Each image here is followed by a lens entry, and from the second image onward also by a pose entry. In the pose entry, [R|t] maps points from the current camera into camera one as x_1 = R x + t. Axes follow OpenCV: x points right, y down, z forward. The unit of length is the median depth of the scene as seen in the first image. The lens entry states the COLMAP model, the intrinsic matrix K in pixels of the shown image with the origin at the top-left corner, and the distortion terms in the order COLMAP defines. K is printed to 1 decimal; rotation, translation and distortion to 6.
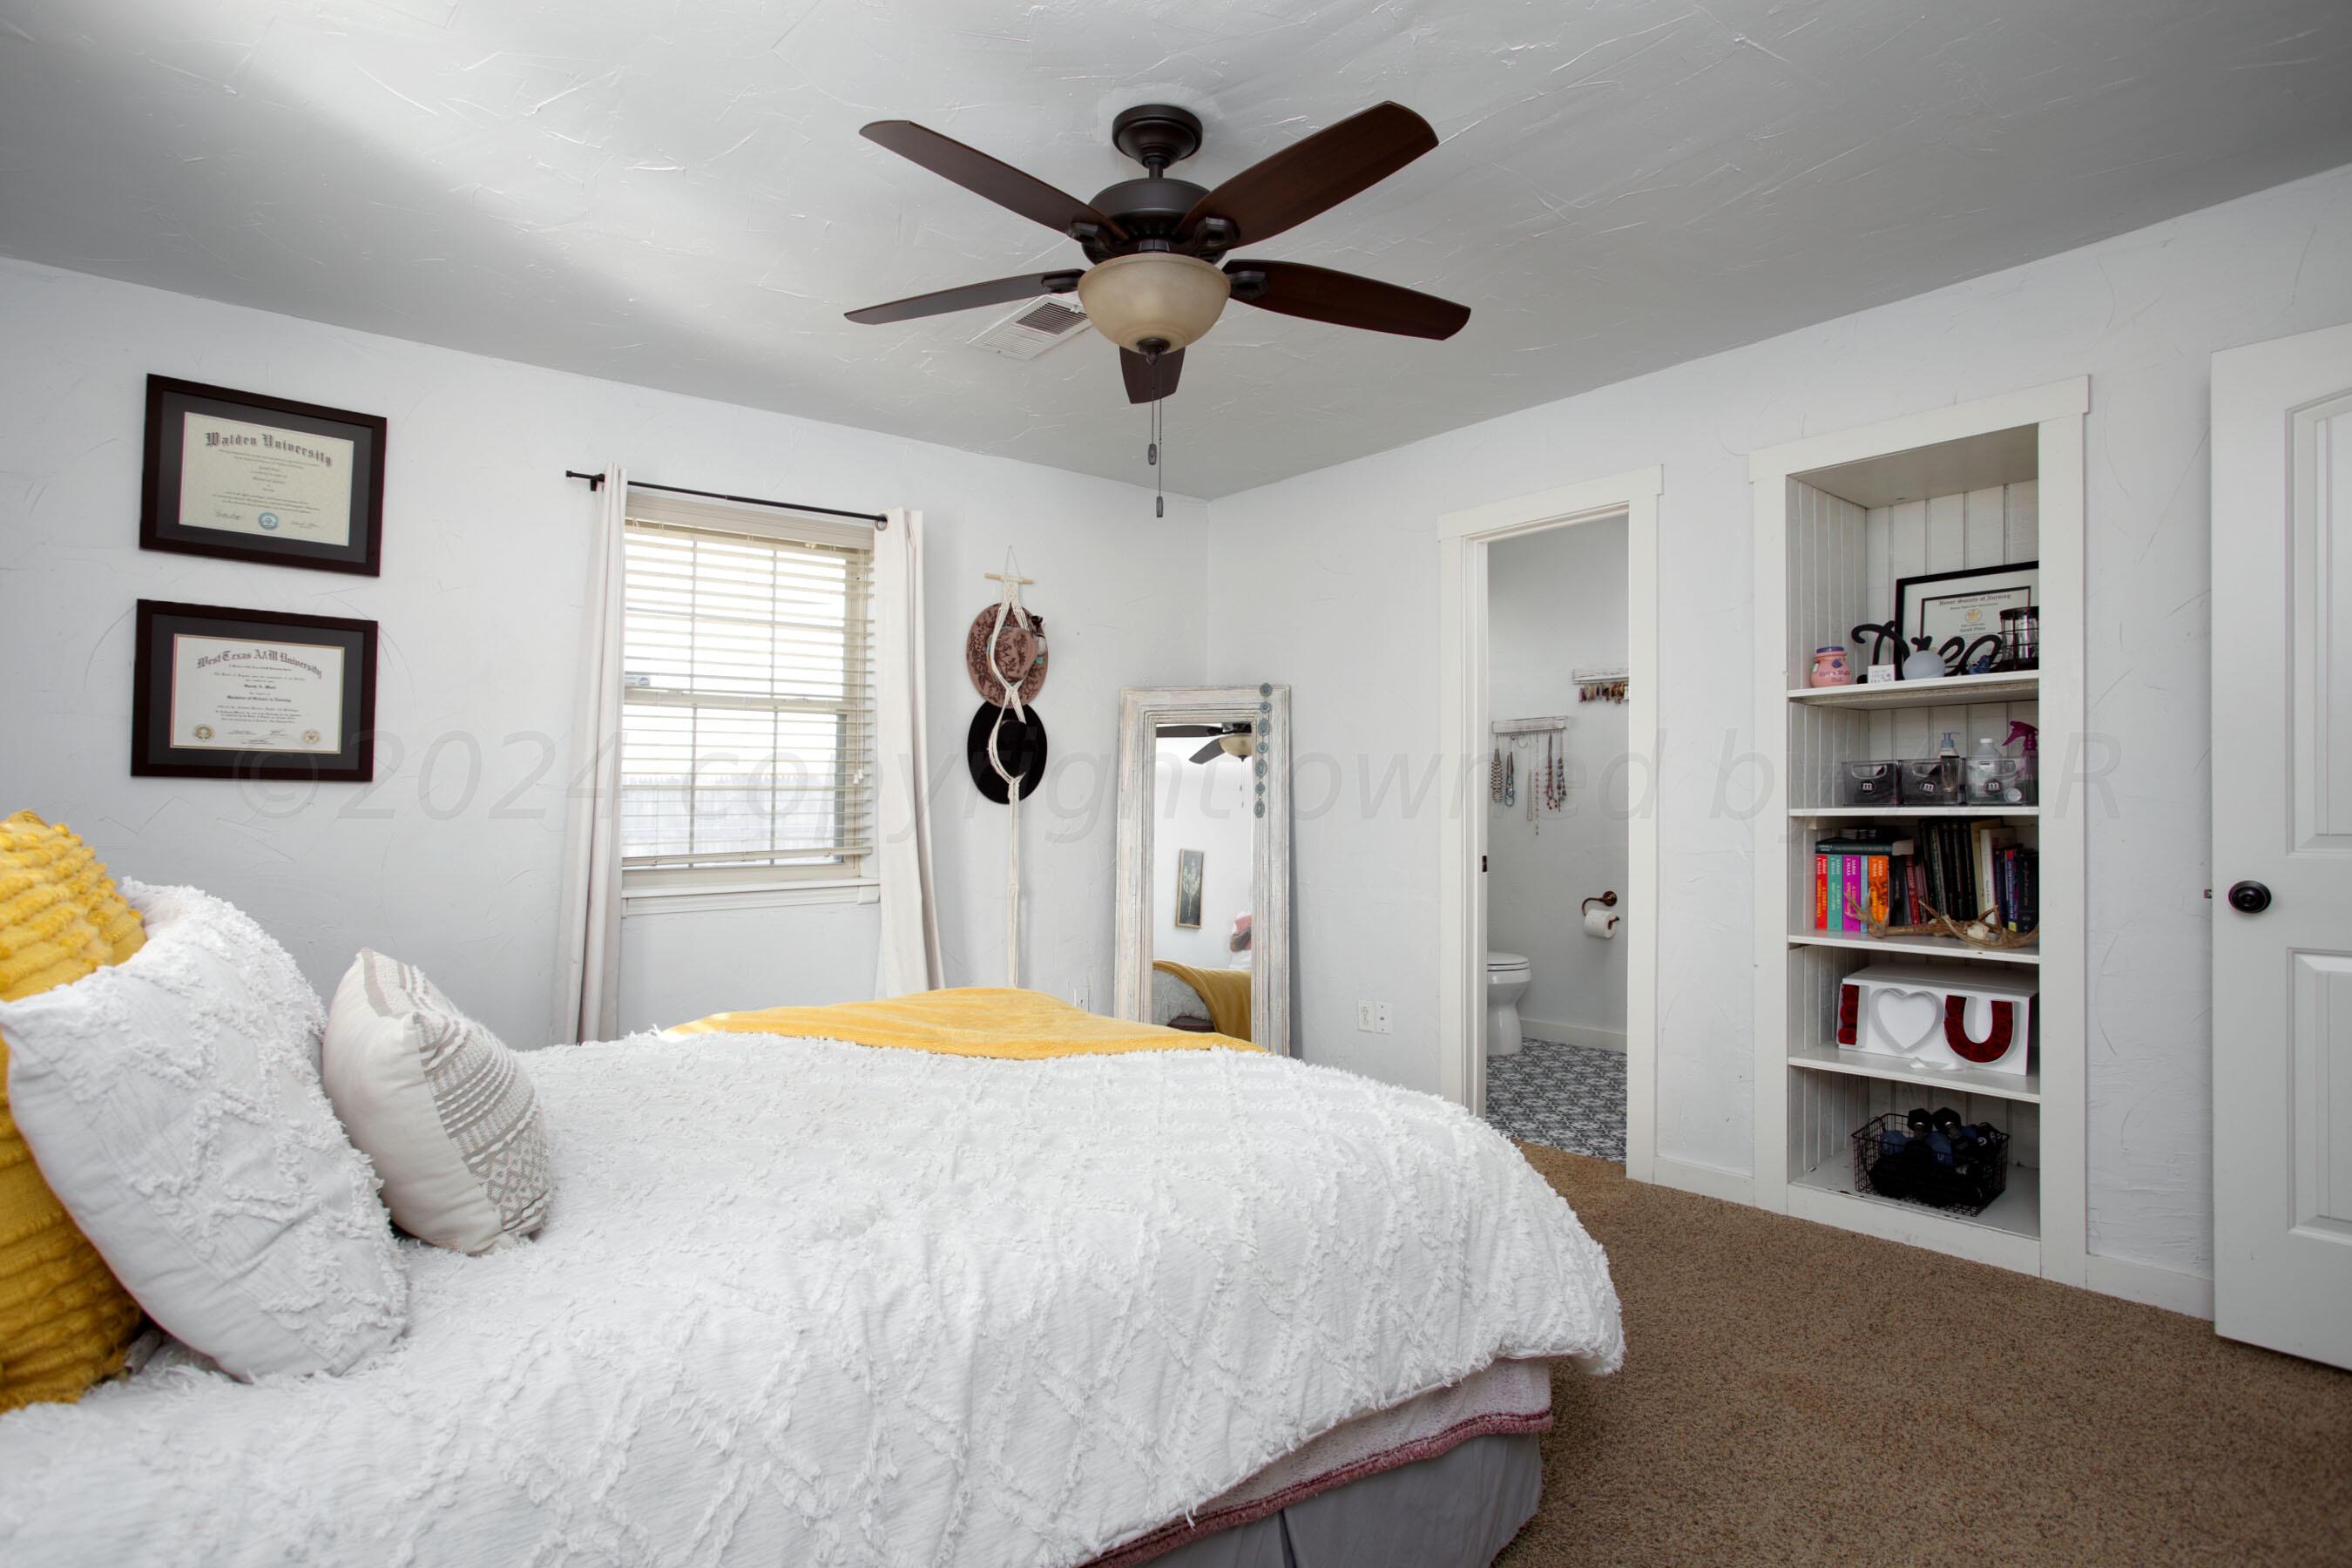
lens RADIAL K [[1189.4, 0, 1178.0], [0, 1189.4, 784.7], [0, 0, 1]] dist [0.001246, 0.000104]
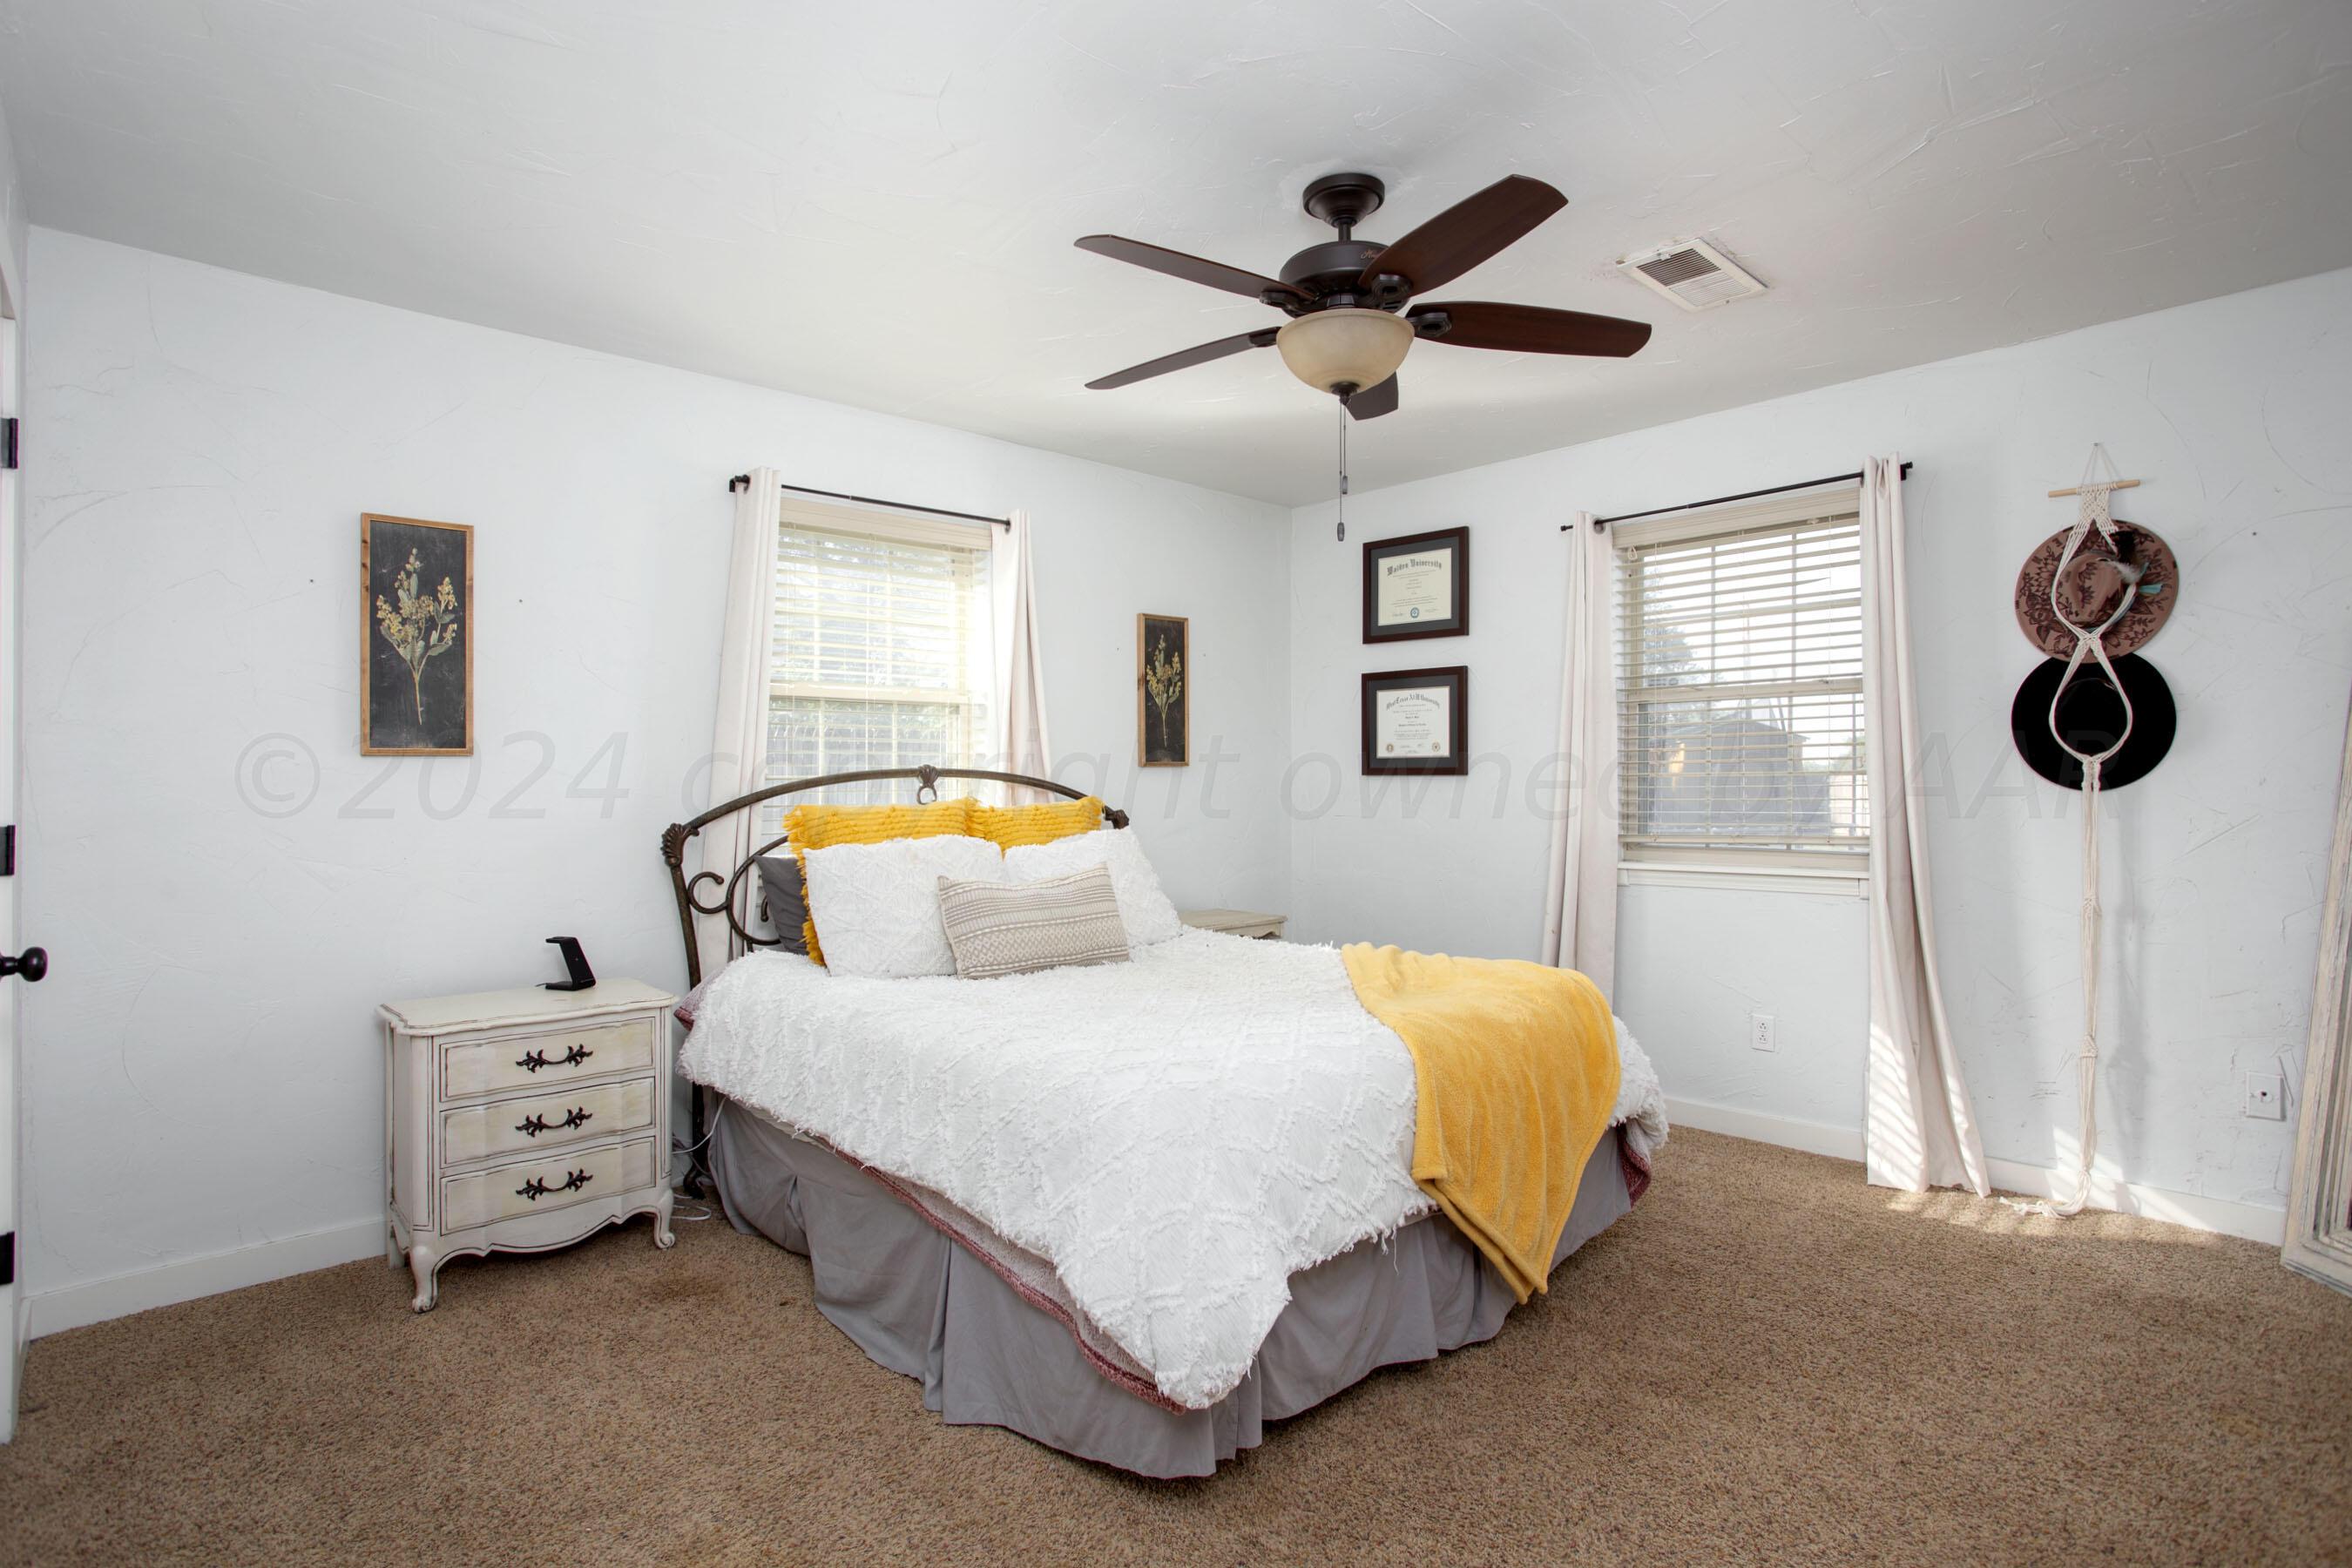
lens RADIAL K [[1157.1, 0, 1177.8], [0, 1157.1, 782.5], [0, 0, 1]] dist [-0.040915, 0.003113]
pose [[0.102352, -0.005445, -0.994733, 0.700603], [0.018360, 0.999825, -0.003584, 0.004970], [0.994579, -0.017897, 0.102434, 0.495165]]
